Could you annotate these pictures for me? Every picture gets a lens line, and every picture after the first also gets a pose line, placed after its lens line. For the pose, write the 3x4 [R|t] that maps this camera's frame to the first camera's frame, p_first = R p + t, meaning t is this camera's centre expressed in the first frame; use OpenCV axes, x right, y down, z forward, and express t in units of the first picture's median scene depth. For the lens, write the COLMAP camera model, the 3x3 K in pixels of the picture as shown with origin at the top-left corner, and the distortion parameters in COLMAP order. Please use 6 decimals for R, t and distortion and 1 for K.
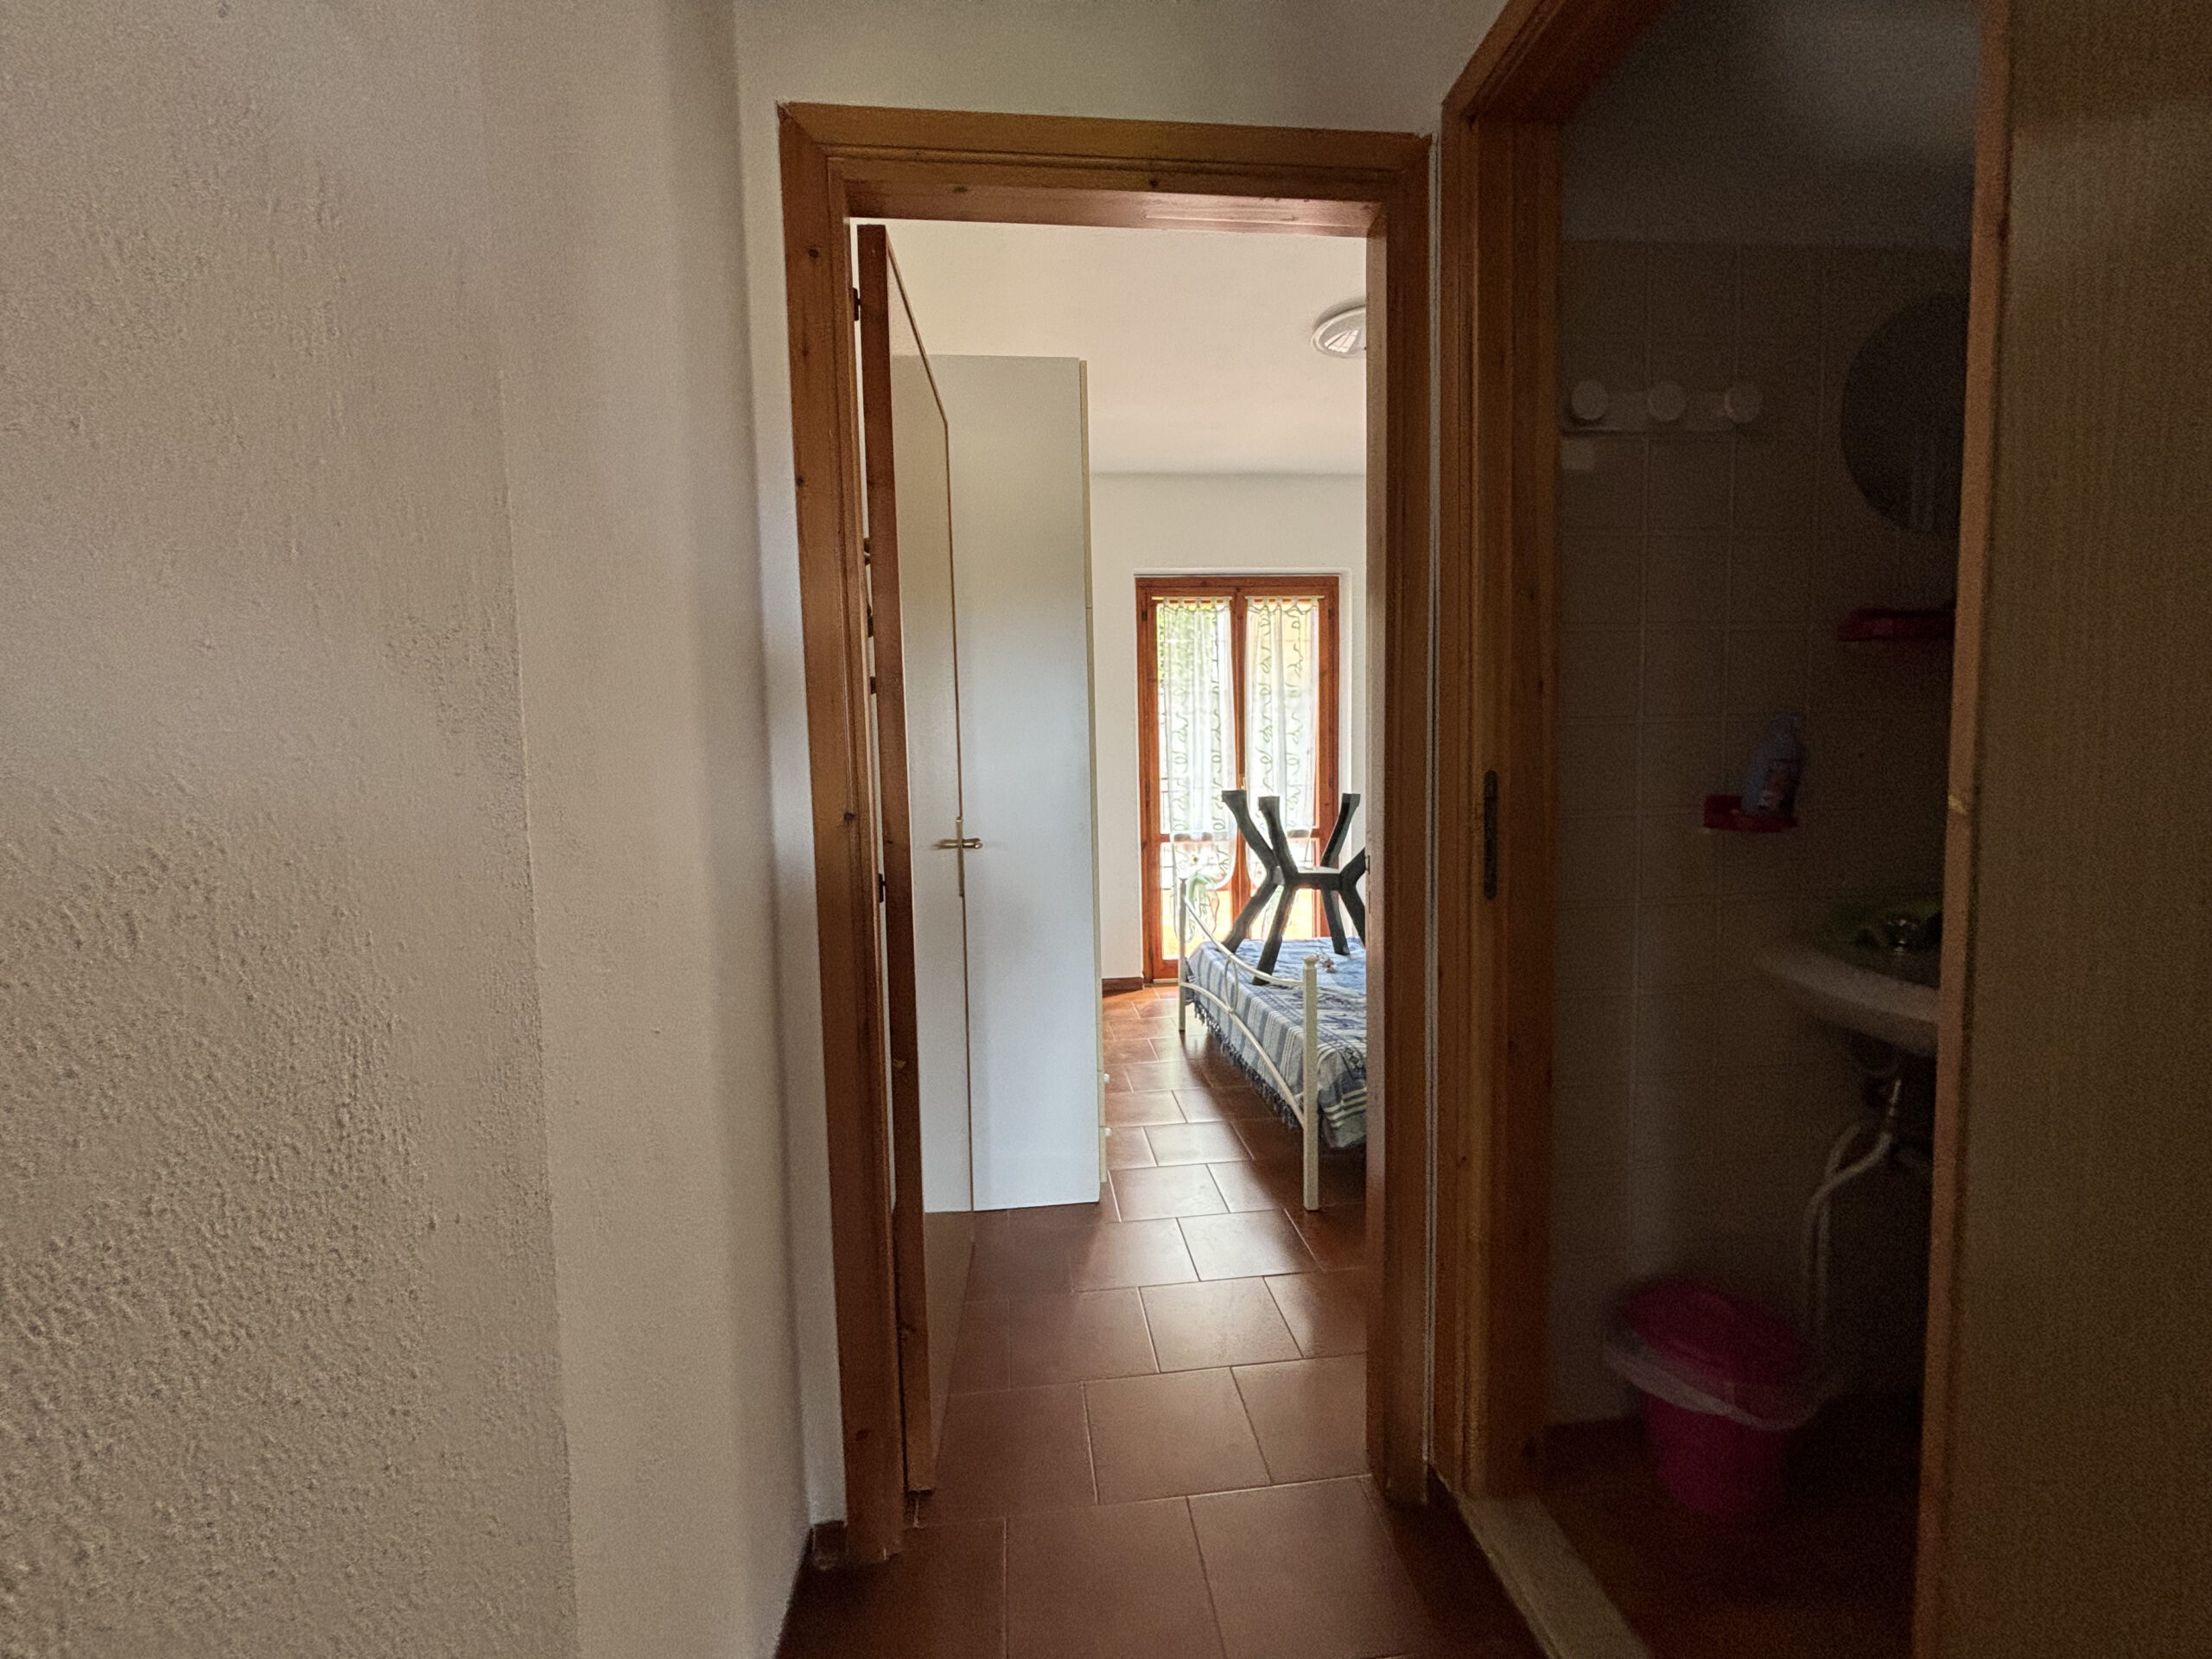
lens RADIAL K [[890.7, 0, 1115.2], [0, 890.7, 822.1], [0, 0, 1]] dist [0.000069, 0.000244]
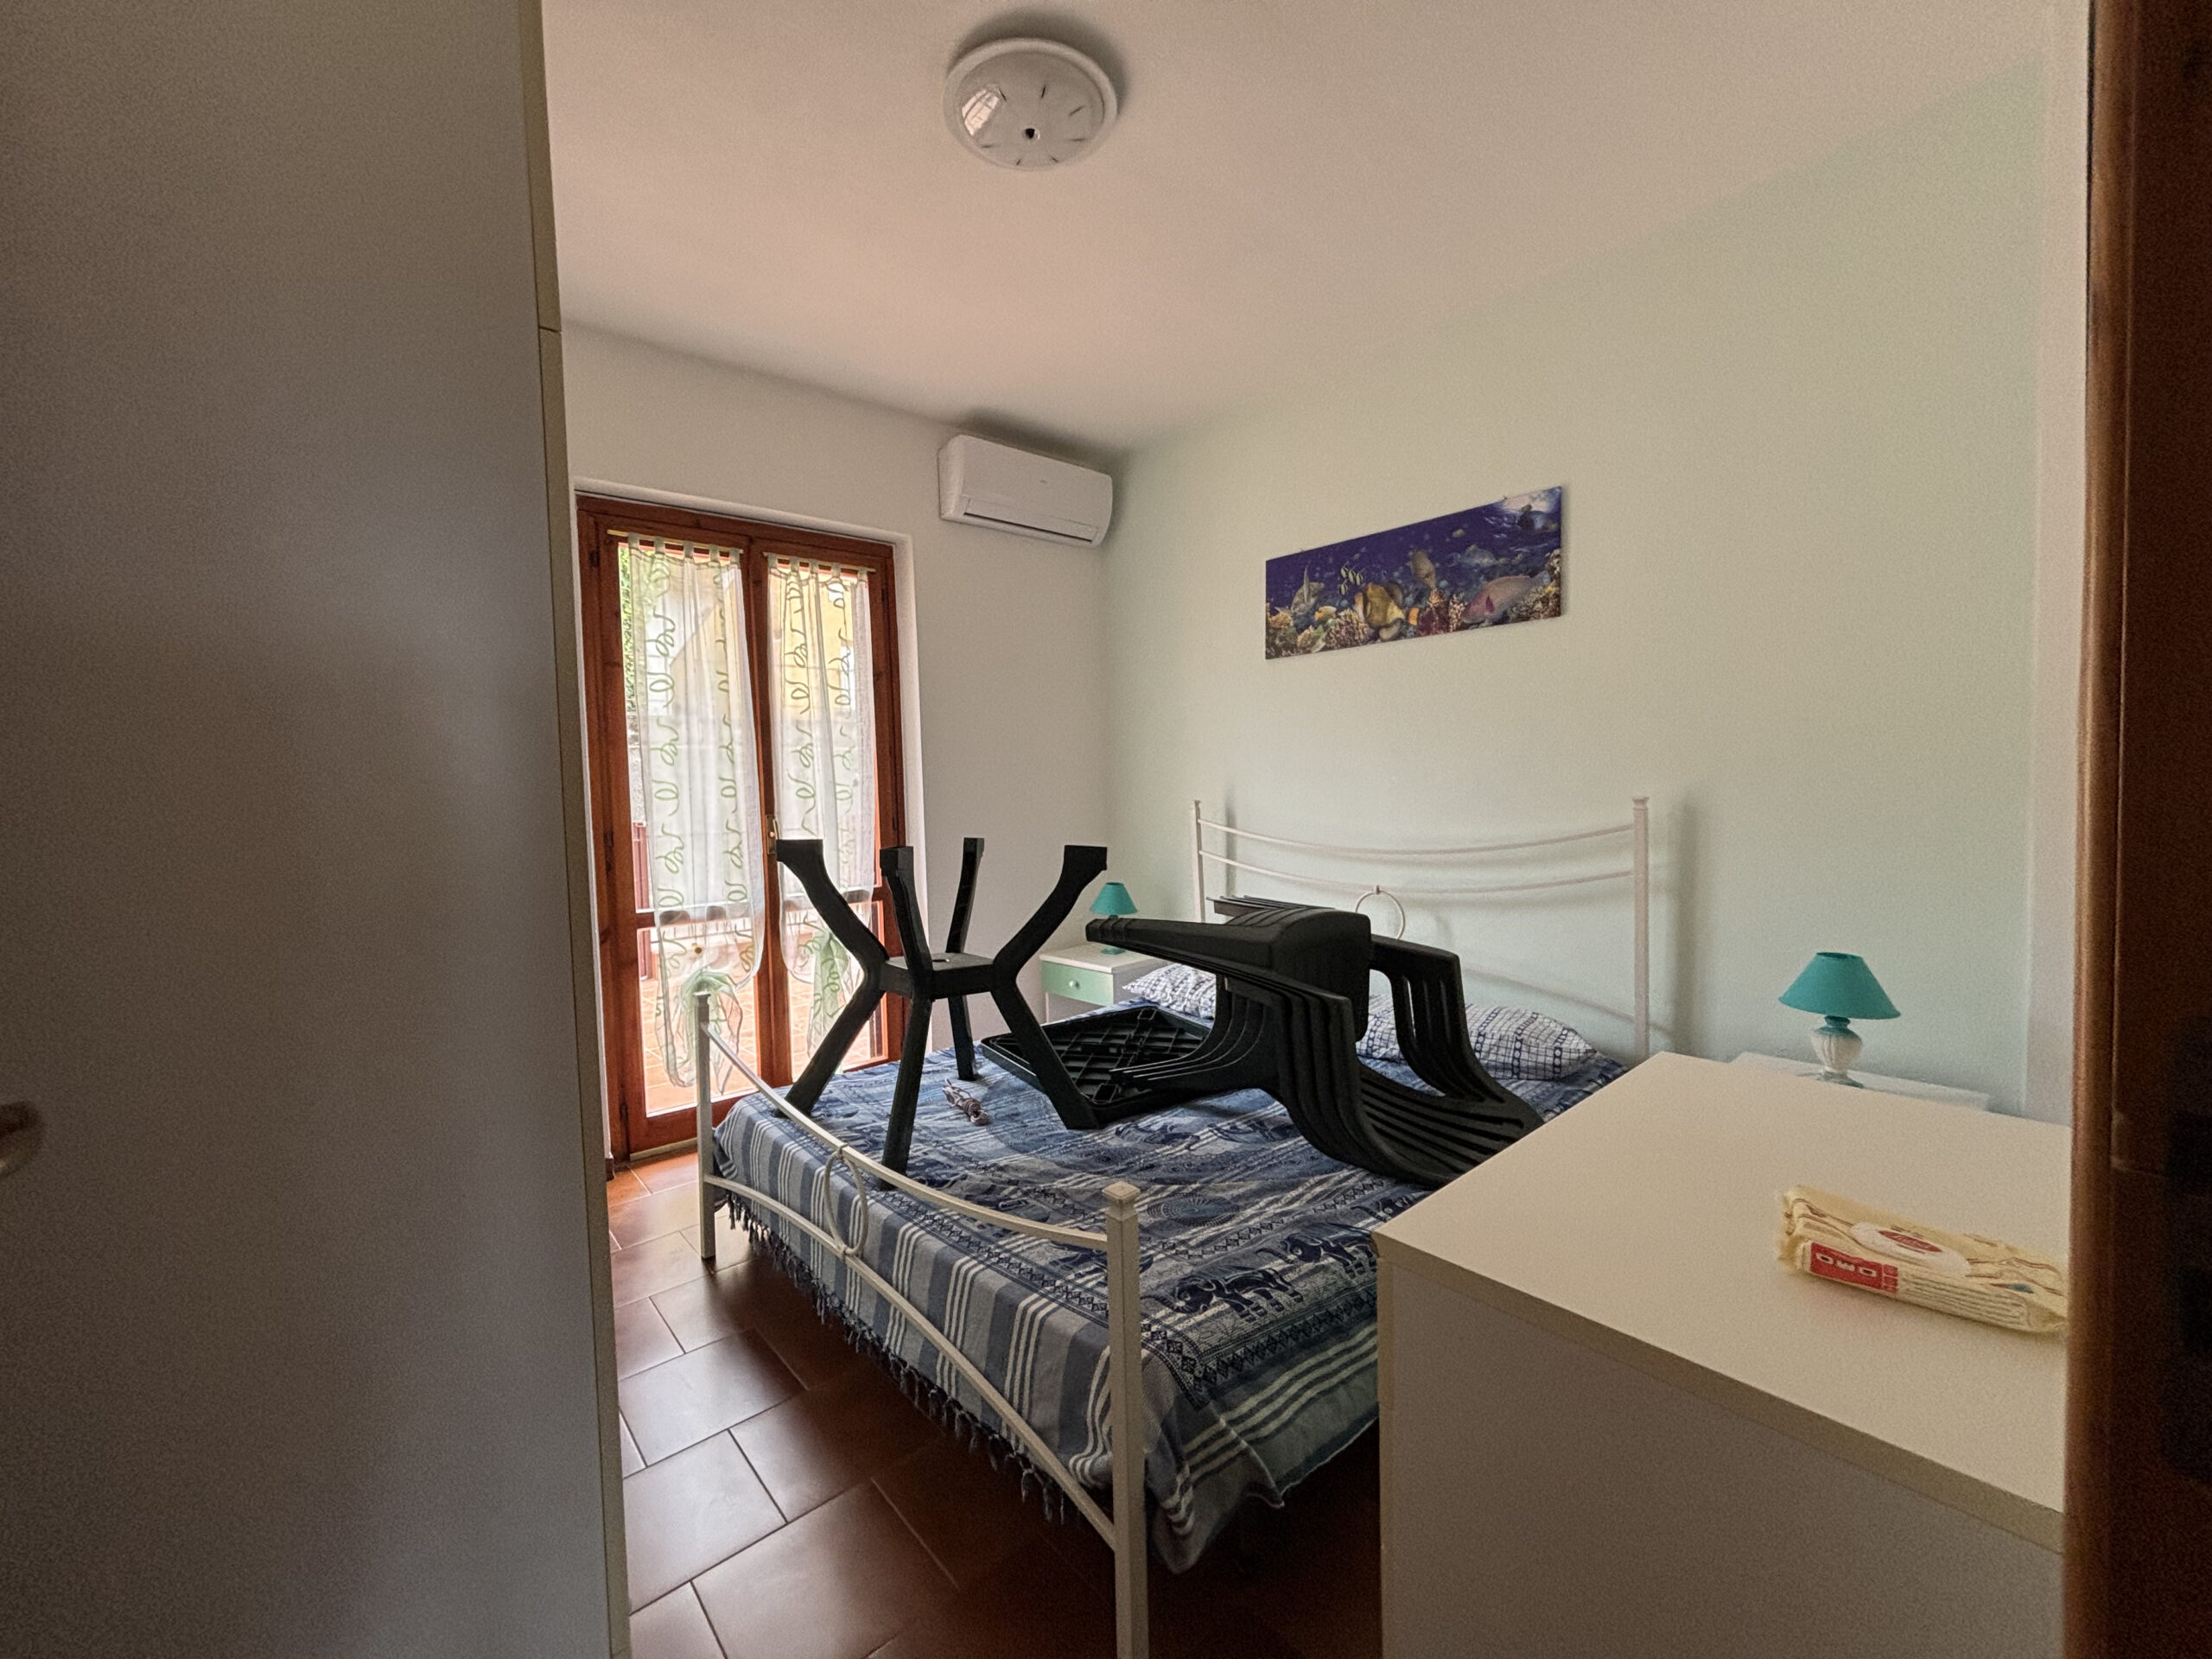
lens RADIAL K [[890.7, 0, 1115.2], [0, 890.7, 822.1], [0, 0, 1]] dist [0.000069, 0.000244]
pose [[0.823562, -0.025324, 0.566661, -0.023863], [0.052010, 0.998166, -0.030980, -0.013915], [-0.564837, 0.054986, 0.823369, 0.304453]]
